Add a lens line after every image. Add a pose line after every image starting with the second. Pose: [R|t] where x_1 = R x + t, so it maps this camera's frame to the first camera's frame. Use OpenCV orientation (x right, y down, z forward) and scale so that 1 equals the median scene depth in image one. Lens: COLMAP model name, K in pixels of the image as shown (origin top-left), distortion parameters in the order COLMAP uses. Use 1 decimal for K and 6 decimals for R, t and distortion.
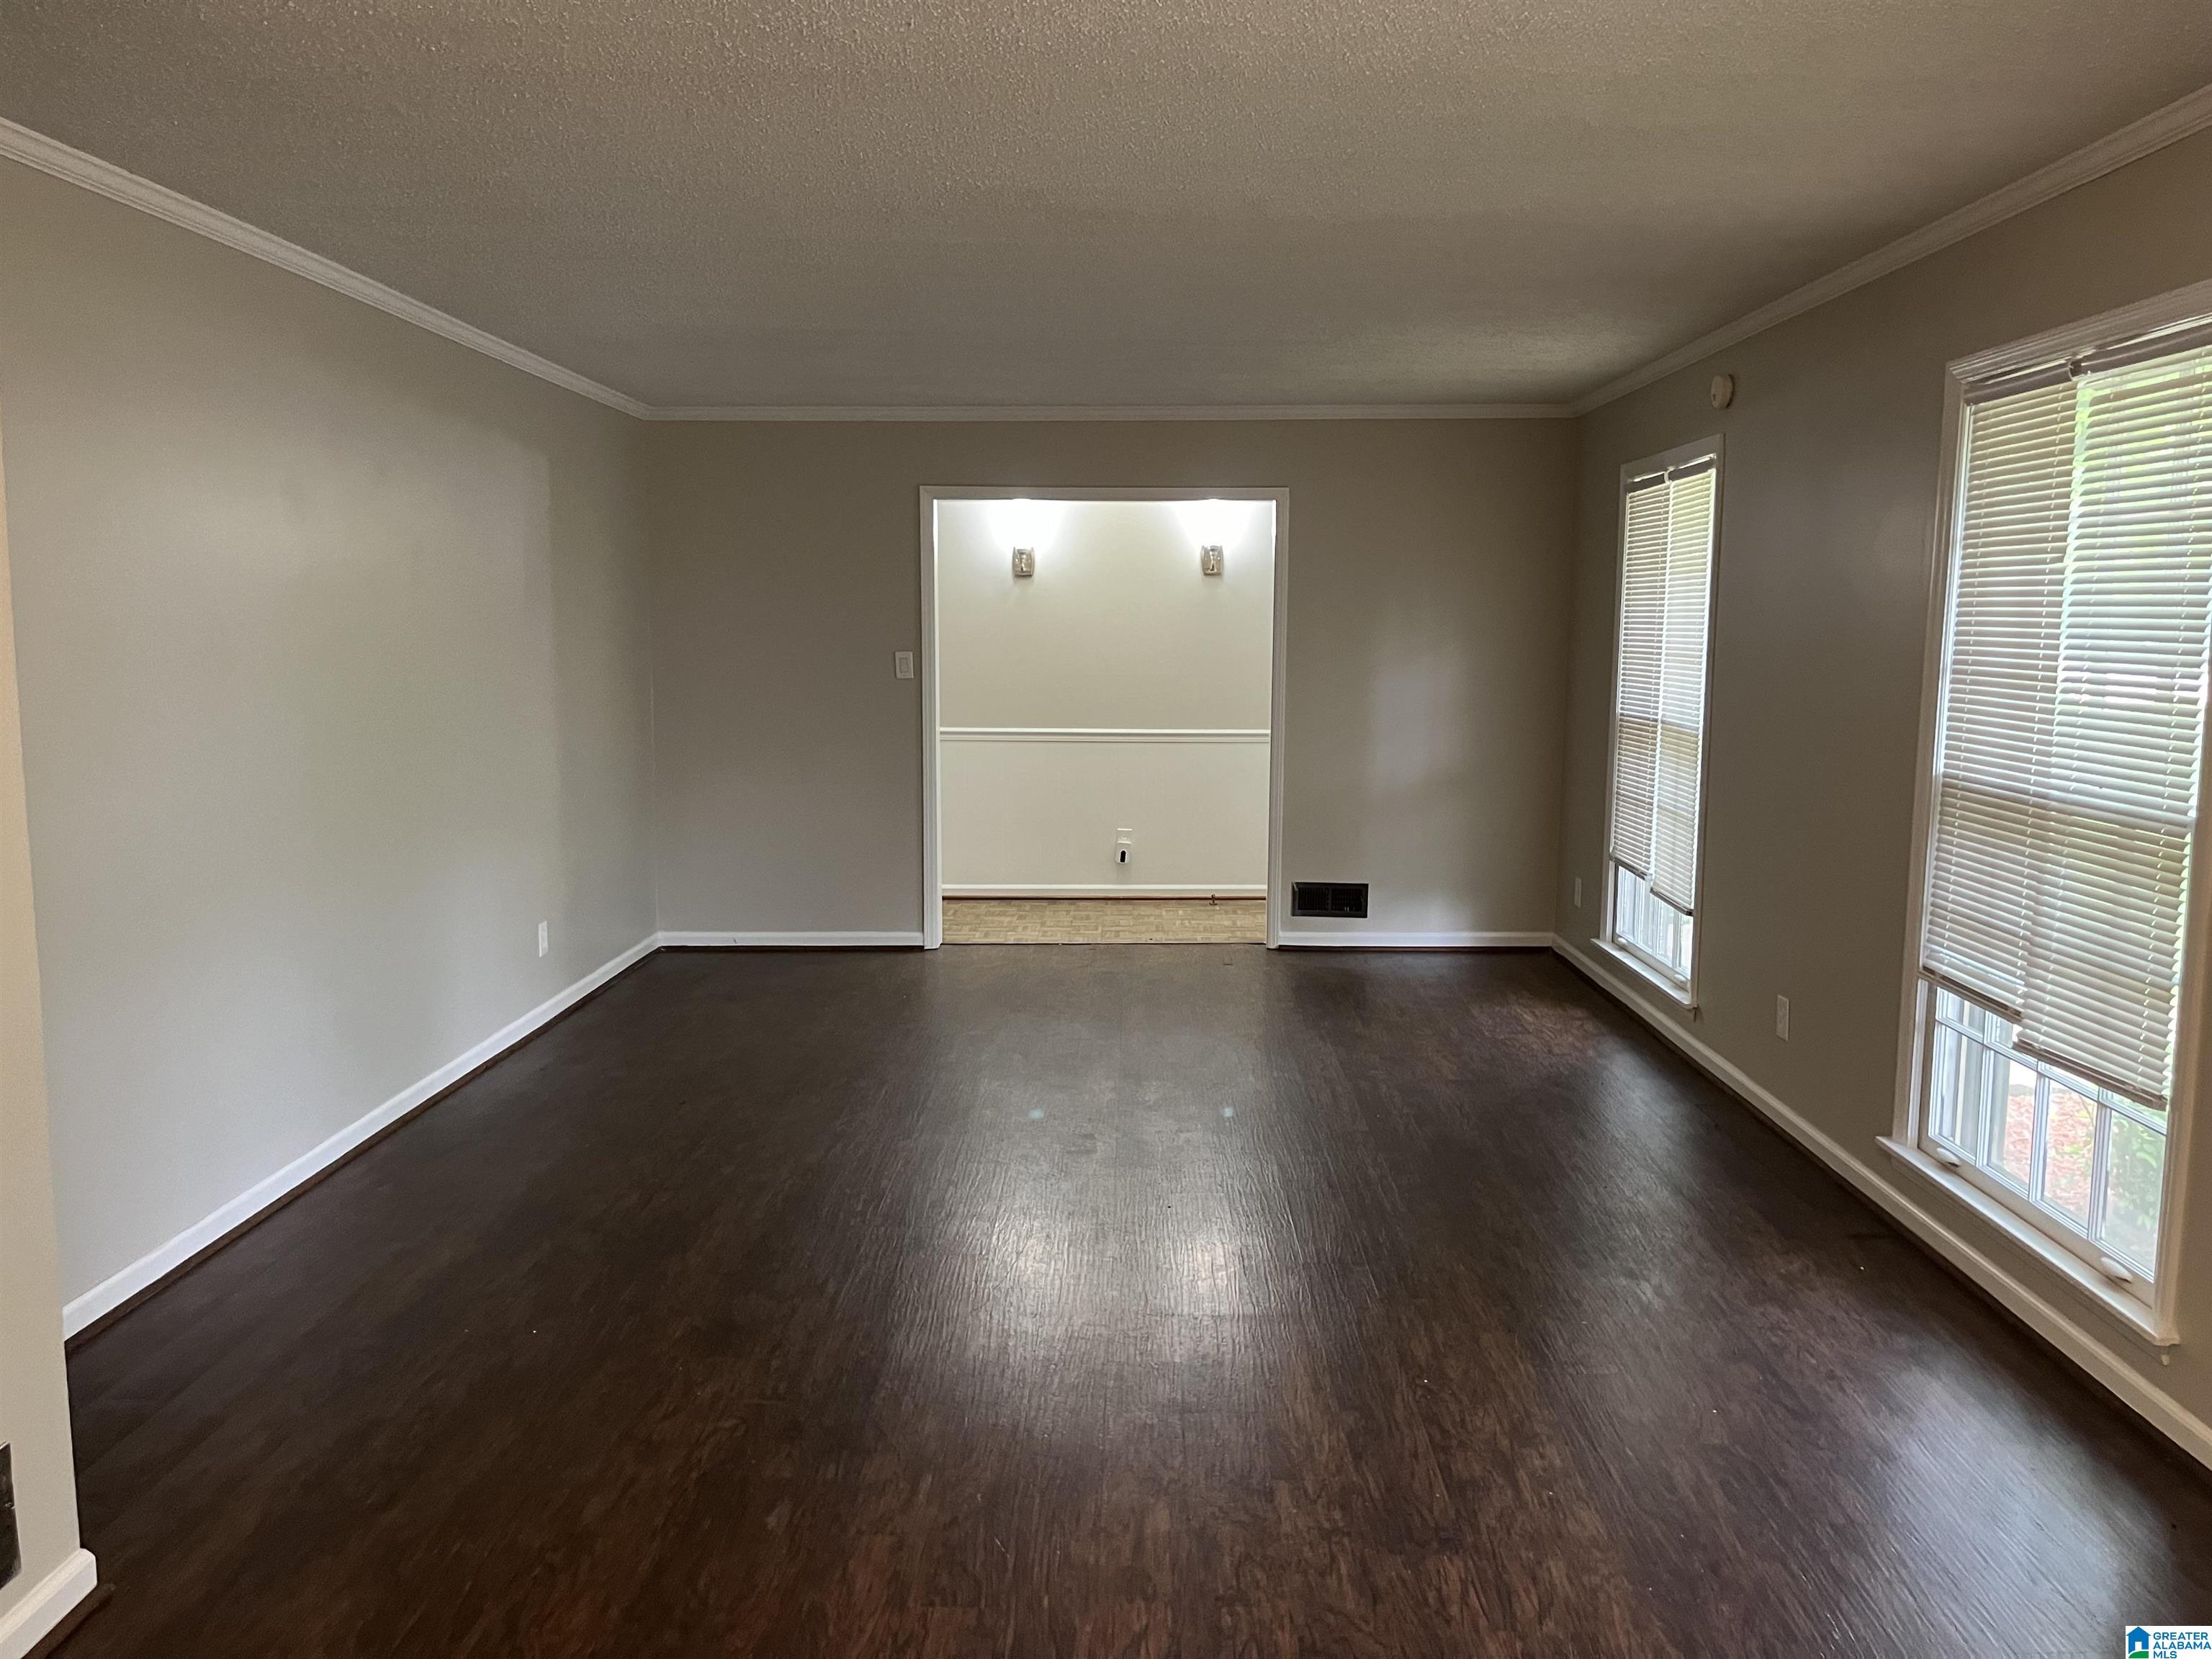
lens RADIAL K [[1660.6, 0, 1105.4], [0, 1660.6, 825.2], [0, 0, 1]] dist [0.061505, -0.085821]
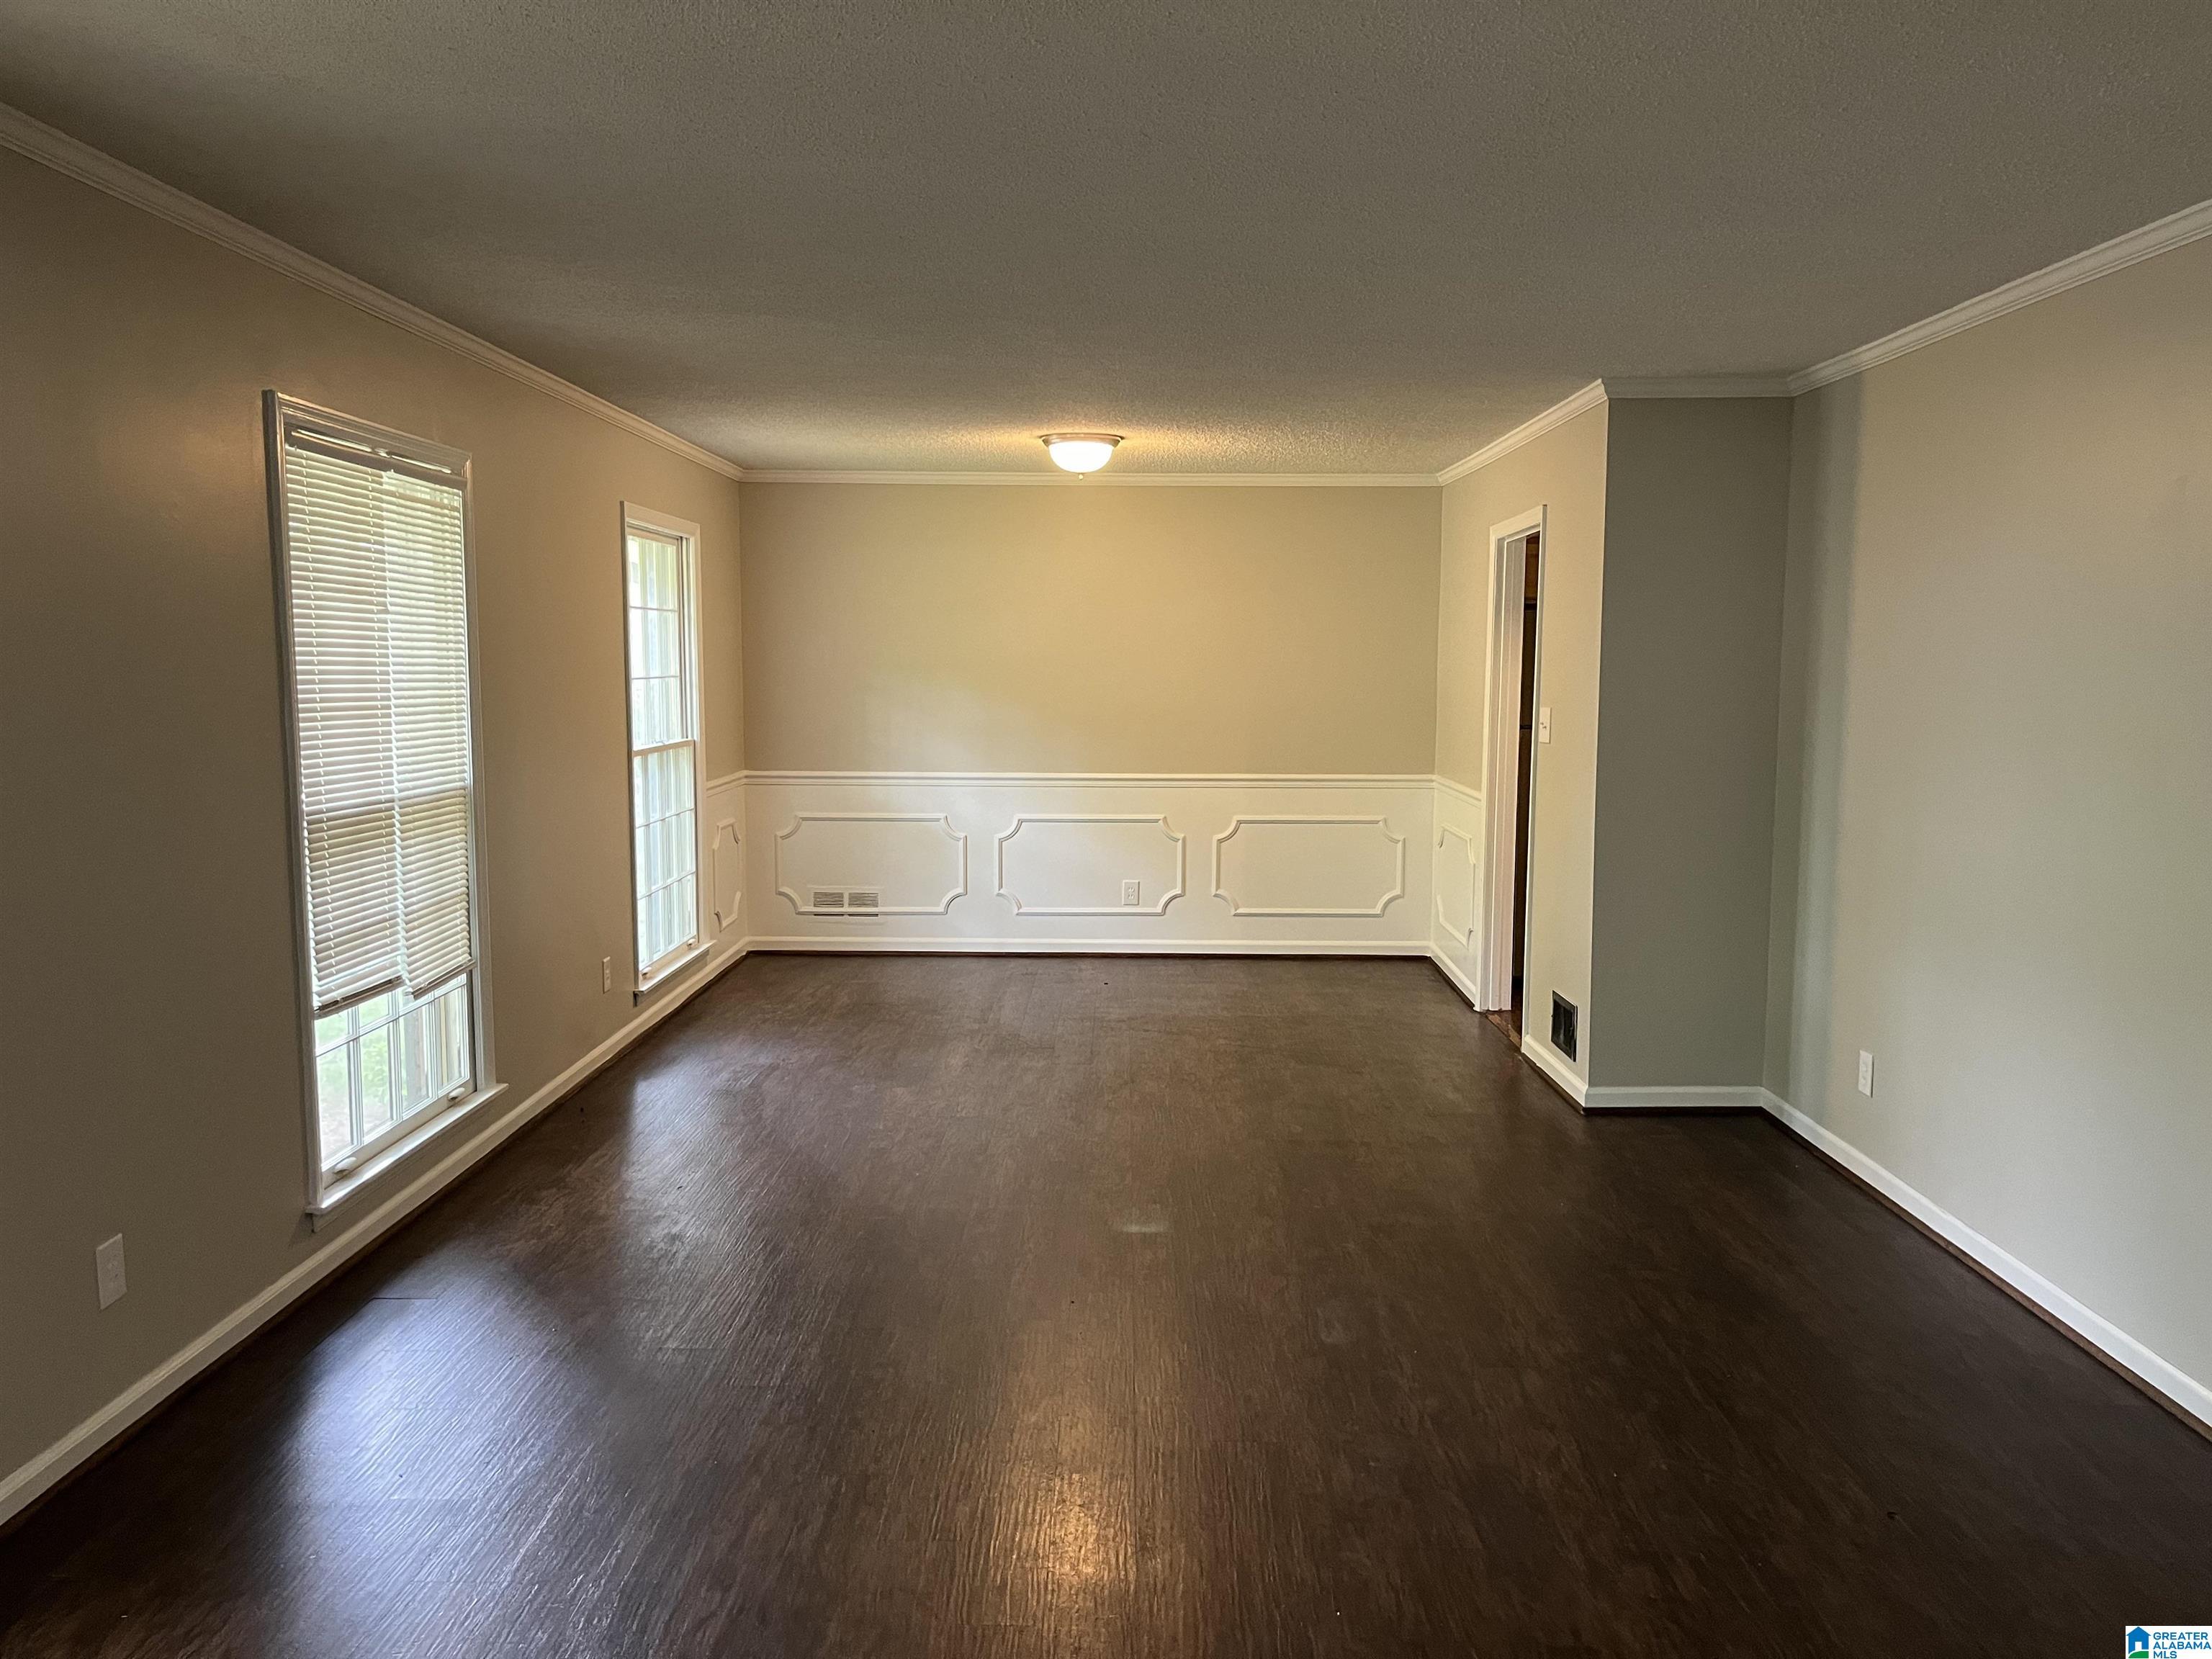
lens RADIAL K [[1660.6, 0, 1104.6], [0, 1660.6, 835.3], [0, 0, 1]] dist [0.061505, -0.085821]
pose [[-0.999938, -0.010321, -0.004278, 0.030689], [-0.011021, 0.974018, 0.226201, -0.263883], [0.001832, 0.226234, -0.974071, 2.095052]]
